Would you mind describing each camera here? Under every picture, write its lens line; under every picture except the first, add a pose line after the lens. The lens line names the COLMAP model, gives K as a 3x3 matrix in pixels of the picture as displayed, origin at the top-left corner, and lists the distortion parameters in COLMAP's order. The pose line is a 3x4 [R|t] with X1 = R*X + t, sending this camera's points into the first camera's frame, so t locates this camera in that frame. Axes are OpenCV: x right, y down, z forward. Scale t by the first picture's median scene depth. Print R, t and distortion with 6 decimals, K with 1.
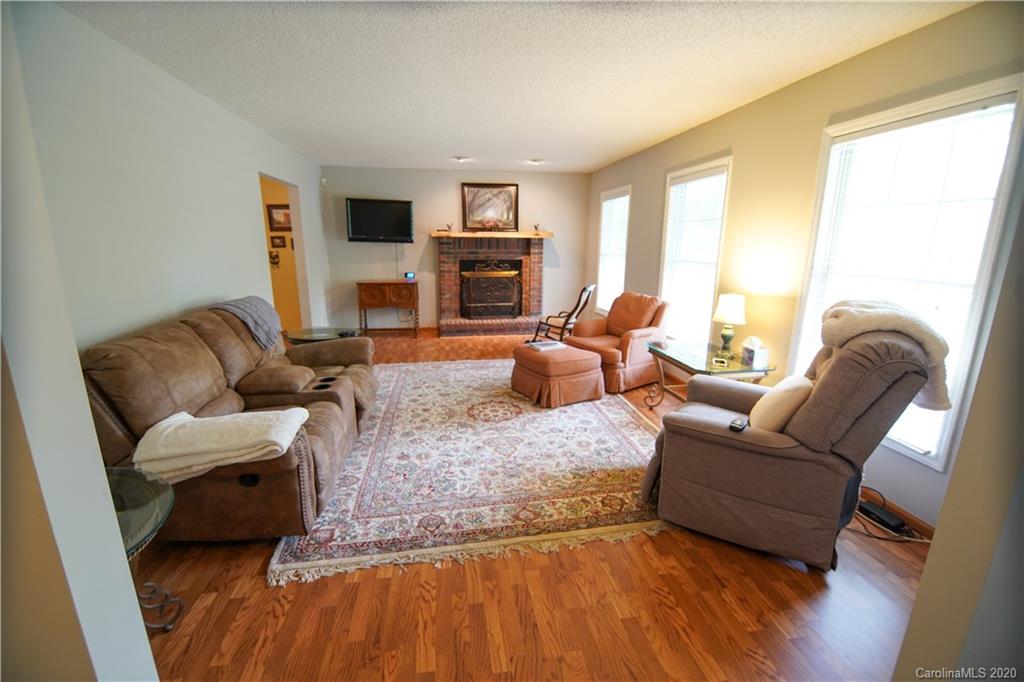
lens RADIAL K [[445.0, 0, 512.1], [0, 445.0, 347.2], [0, 0, 1]] dist [0.002606, -0.014476]
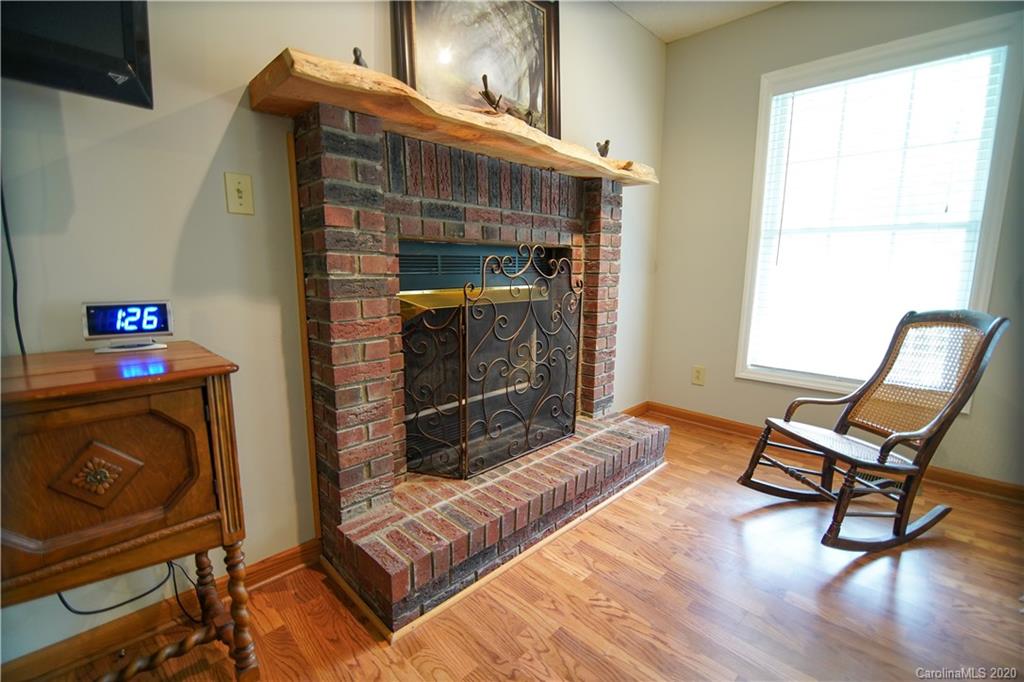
lens RADIAL K [[445.0, 0, 512.1], [0, 445.0, 347.2], [0, 0, 1]] dist [0.002606, -0.014476]
pose [[0.812351, -0.102938, 0.574012, -0.207175], [0.134822, 0.990783, -0.013125, -0.128307], [-0.567370, 0.088051, 0.818742, 0.779729]]
